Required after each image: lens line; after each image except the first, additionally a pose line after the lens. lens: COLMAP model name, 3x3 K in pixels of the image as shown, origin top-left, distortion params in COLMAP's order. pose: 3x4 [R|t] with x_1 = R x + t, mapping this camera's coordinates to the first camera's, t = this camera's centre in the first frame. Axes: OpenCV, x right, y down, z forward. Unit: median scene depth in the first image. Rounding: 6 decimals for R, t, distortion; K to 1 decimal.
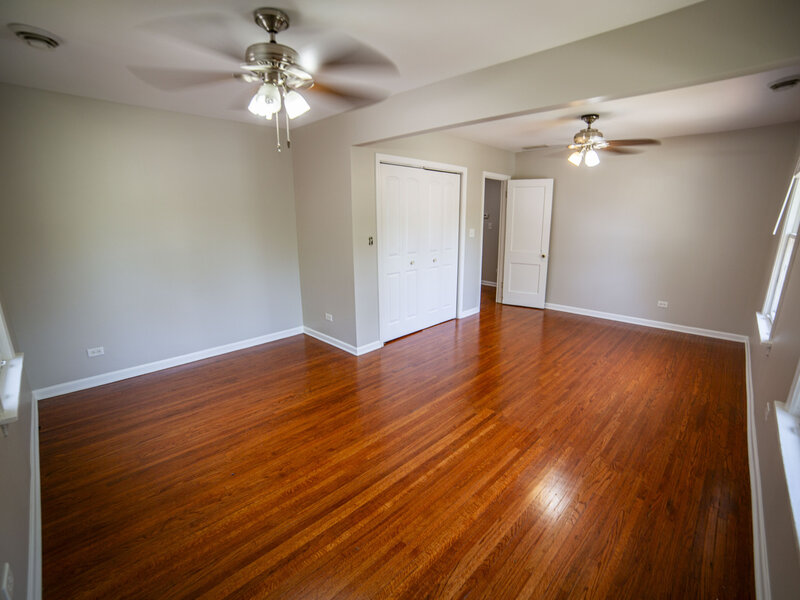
lens RADIAL K [[361.3, 0, 413.3], [0, 361.3, 301.0], [0, 0, 1]] dist [-0.054972, 0.000562]
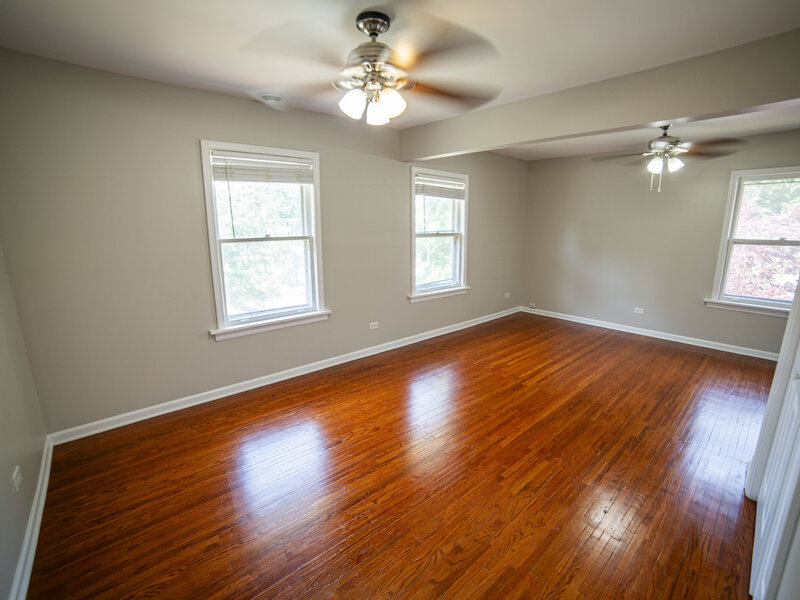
lens RADIAL K [[361.3, 0, 413.3], [0, 361.3, 301.0], [0, 0, 1]] dist [-0.054972, 0.000562]
pose [[-0.997025, -0.026734, 0.072288, 0.603419], [0.007002, 0.902619, 0.430384, -0.558378], [-0.076754, 0.429610, -0.899747, 2.356588]]
